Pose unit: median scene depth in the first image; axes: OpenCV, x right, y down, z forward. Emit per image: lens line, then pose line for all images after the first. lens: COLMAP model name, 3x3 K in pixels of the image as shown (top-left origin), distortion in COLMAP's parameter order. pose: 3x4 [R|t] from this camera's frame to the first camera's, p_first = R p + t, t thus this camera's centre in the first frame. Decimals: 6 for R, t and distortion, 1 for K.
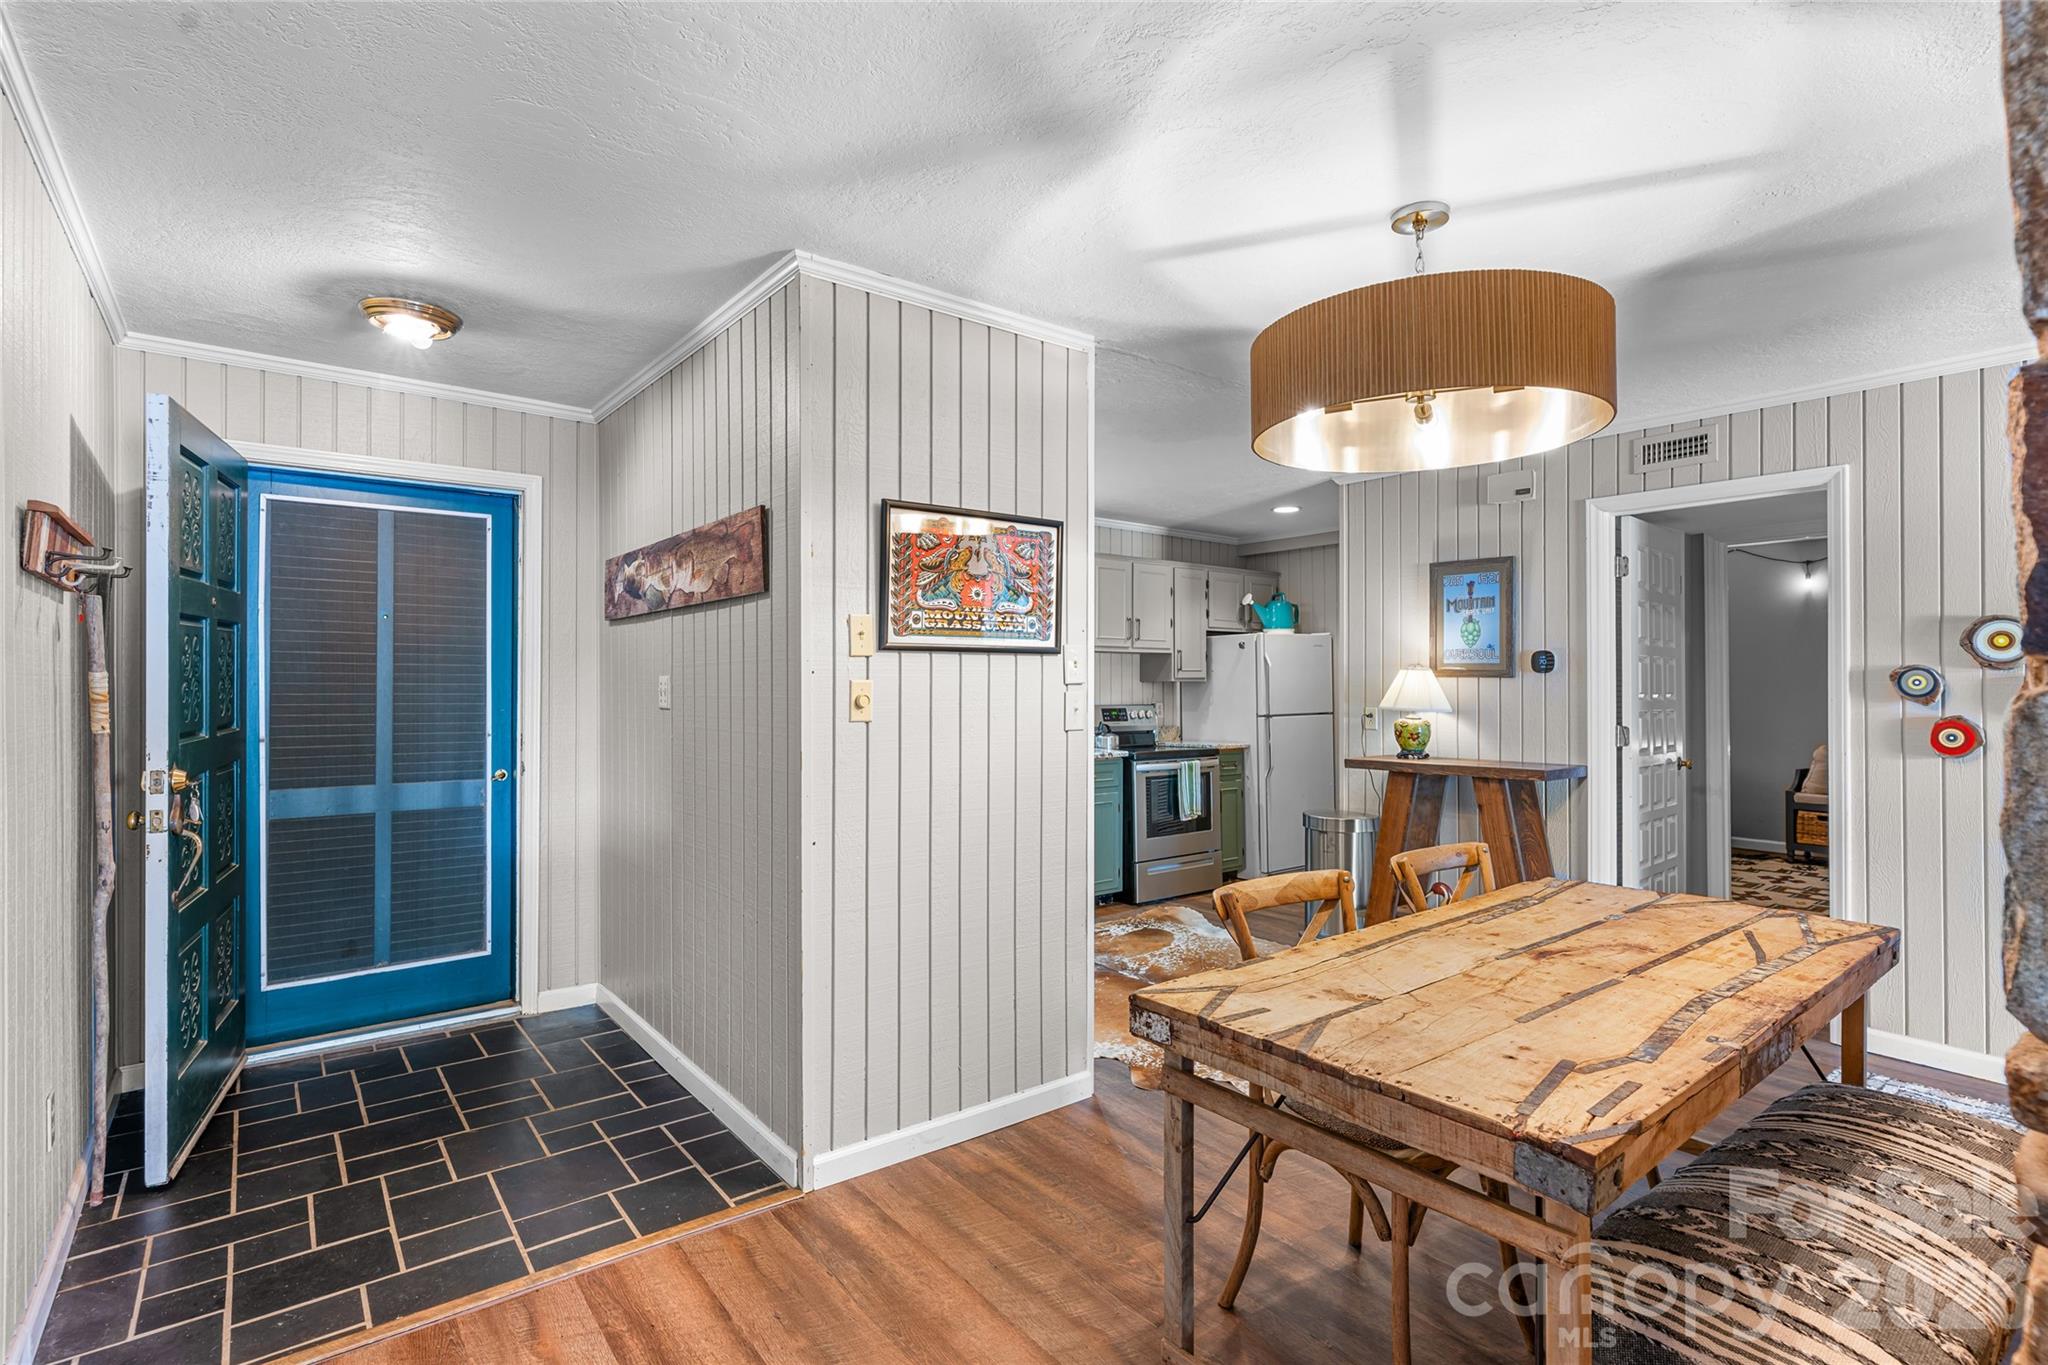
lens RADIAL K [[982.4, 0, 1012.1], [0, 982.4, 684.4], [0, 0, 1]] dist [-0.001693, 0.000560]
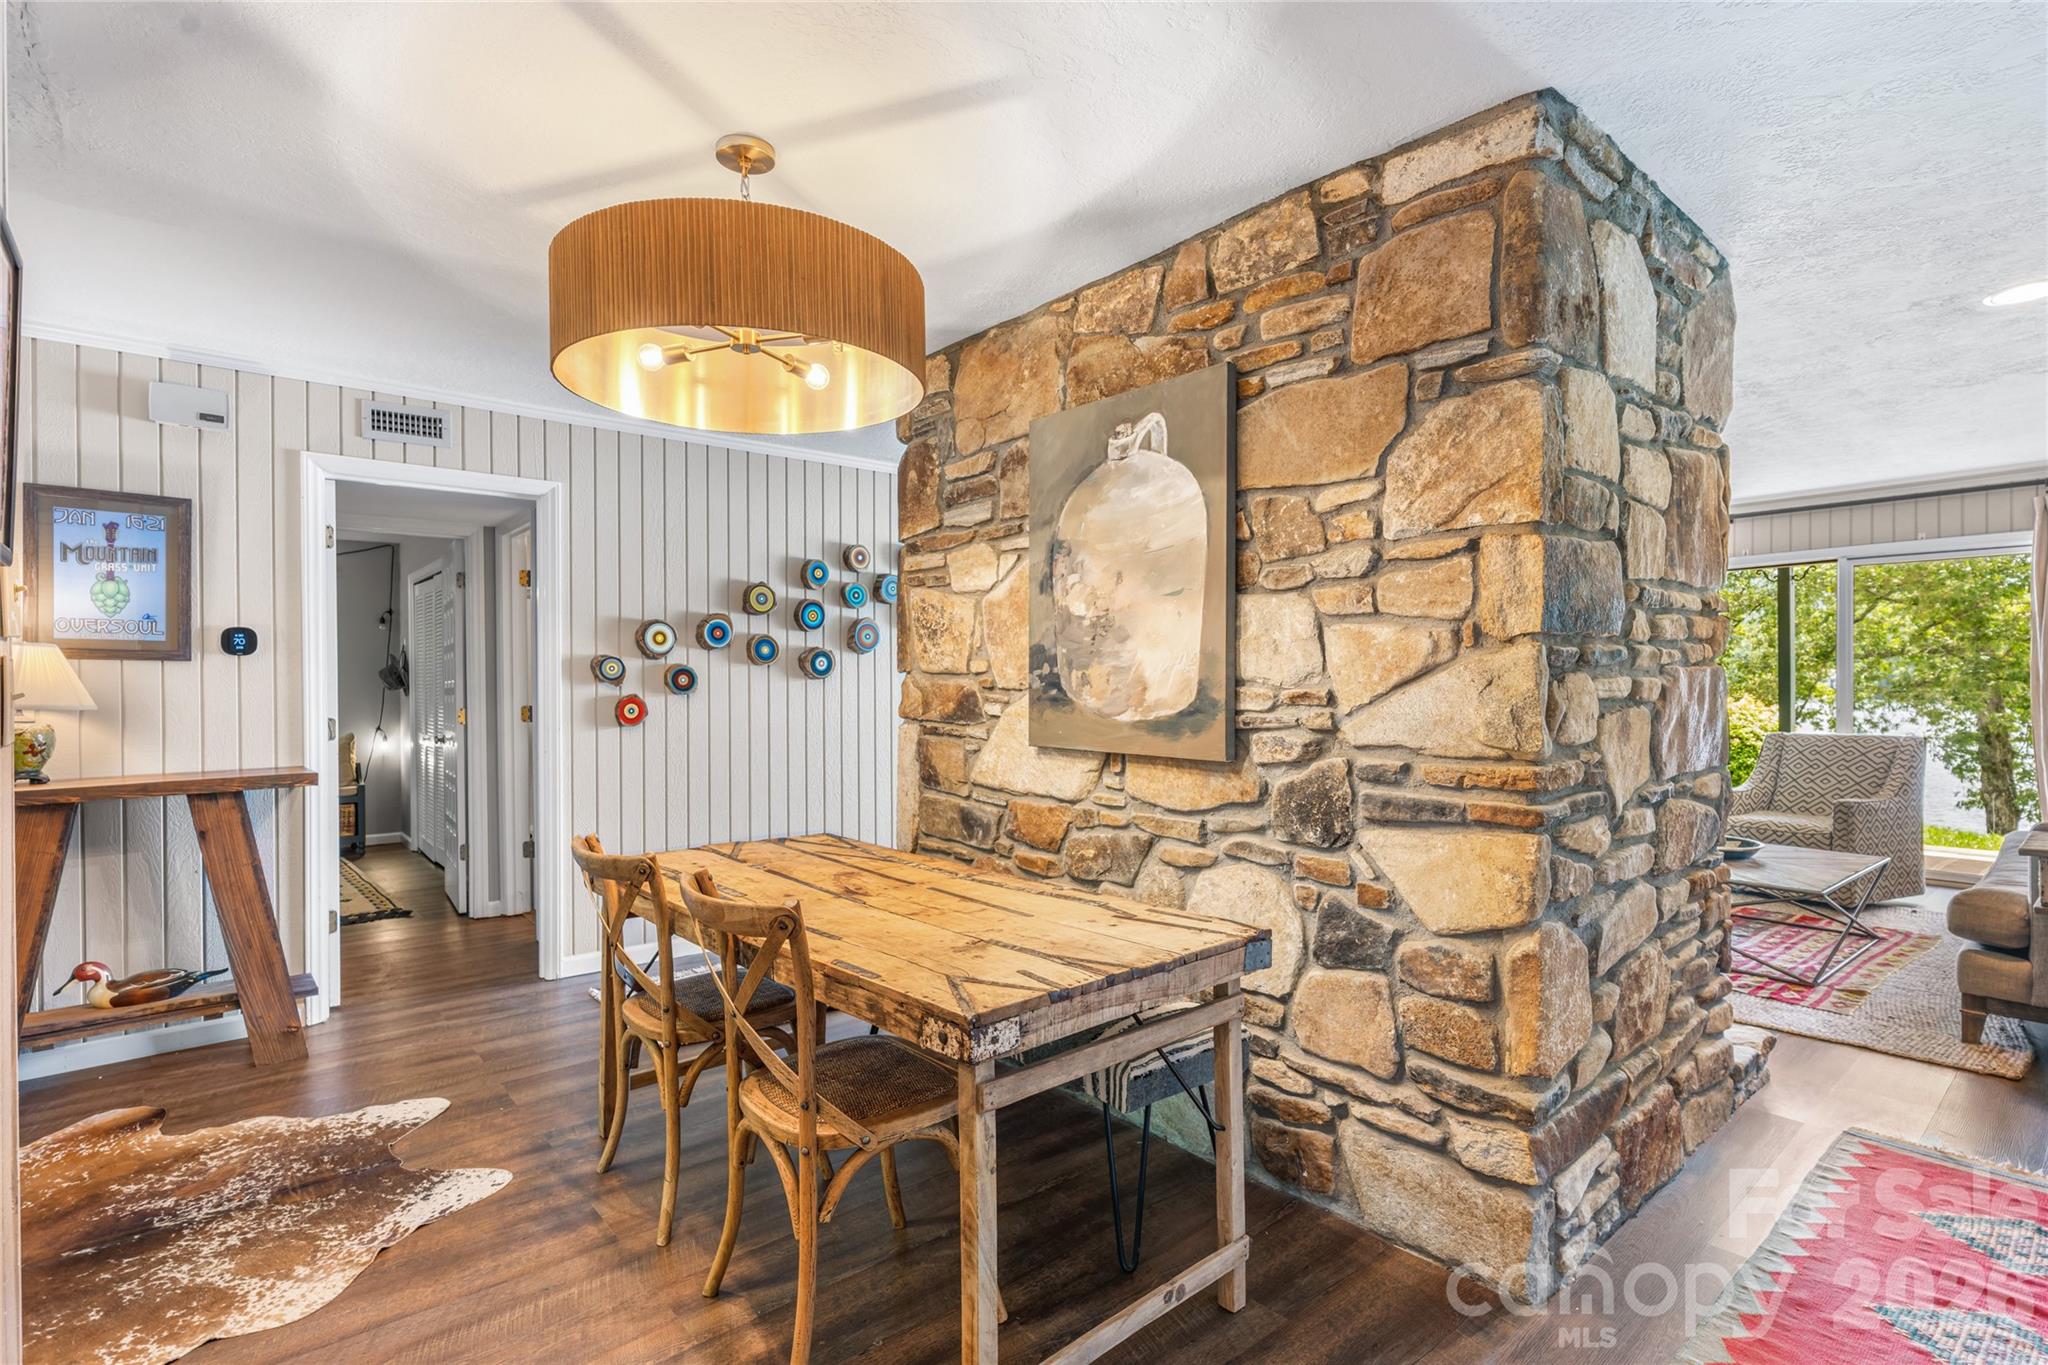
lens RADIAL K [[982.4, 0, 1021.0], [0, 982.4, 685.2], [0, 0, 1]] dist [-0.001693, 0.000560]
pose [[-0.046419, 0.000992, 0.998922, -0.310268], [0.010517, 0.999945, -0.000504, 0.021801], [-0.998867, 0.010482, -0.046427, 0.456023]]
